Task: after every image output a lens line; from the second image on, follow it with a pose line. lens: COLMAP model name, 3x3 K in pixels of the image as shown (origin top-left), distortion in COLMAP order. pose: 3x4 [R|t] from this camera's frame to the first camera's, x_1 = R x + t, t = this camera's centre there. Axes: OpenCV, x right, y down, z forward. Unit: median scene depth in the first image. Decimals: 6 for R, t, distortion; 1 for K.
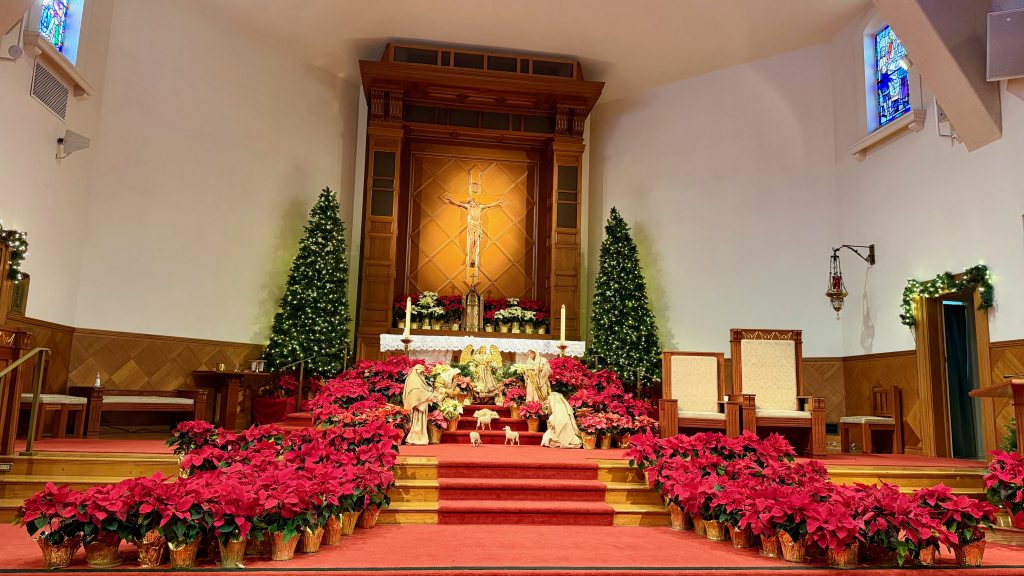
lens RADIAL K [[711.3, 0, 512.0], [0, 711.3, 288.0], [0, 0, 1]] dist [0.120570, -0.149156]
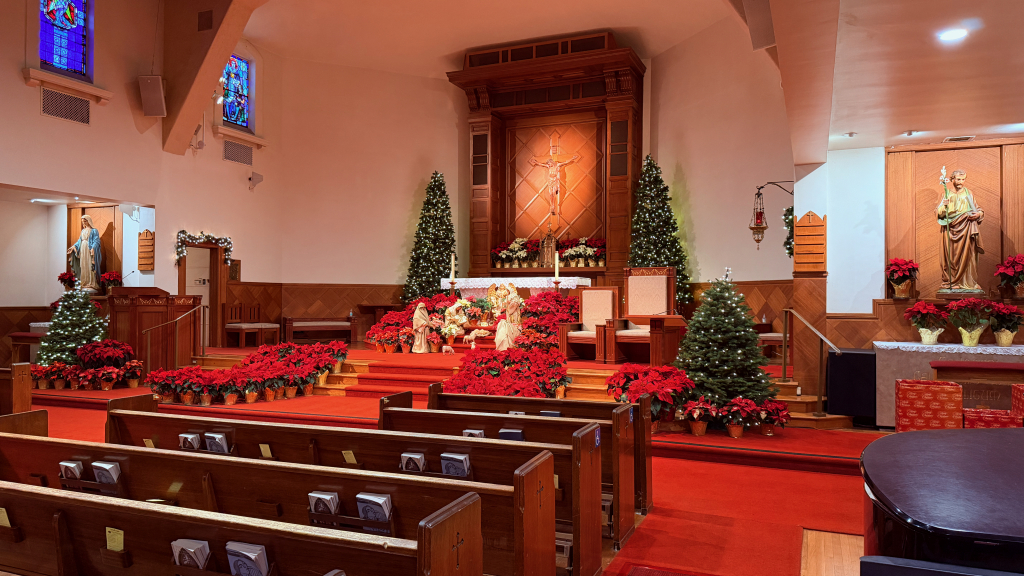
lens RADIAL K [[711.3, 0, 512.0], [0, 711.3, 288.0], [0, 0, 1]] dist [0.120570, -0.149156]
pose [[0.856431, -0.032651, -0.515229, 0.586519], [0.099775, 0.989651, 0.103134, -0.043988], [0.506529, -0.139734, 0.850825, -0.143003]]
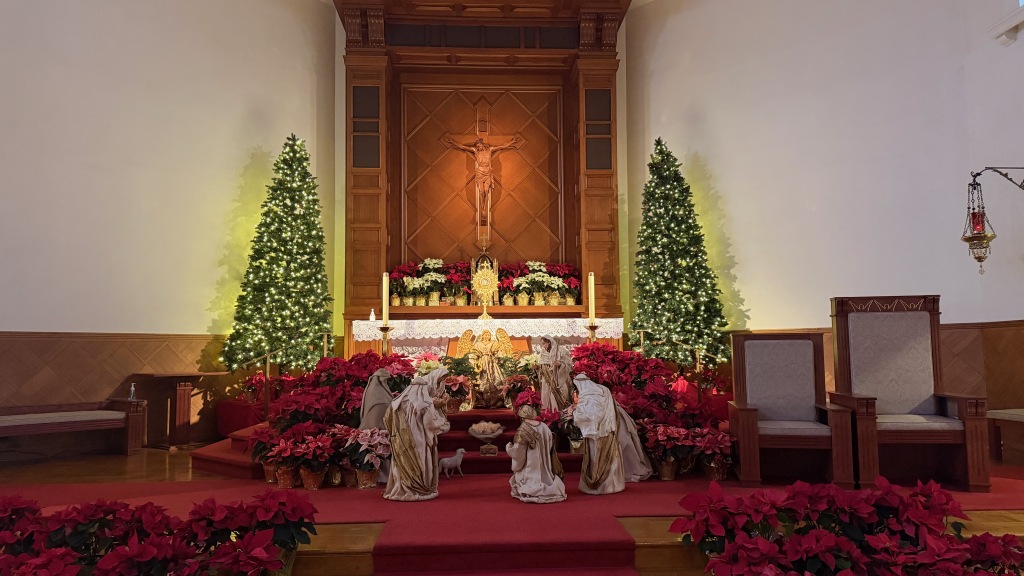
lens RADIAL K [[711.3, 0, 512.0], [0, 711.3, 288.0], [0, 0, 1]] dist [0.120570, -0.149156]
pose [[0.995655, -0.045330, -0.081342, 0.042700], [0.050502, 0.996754, 0.062696, -0.008432], [0.078236, -0.066532, 0.994712, 0.214022]]
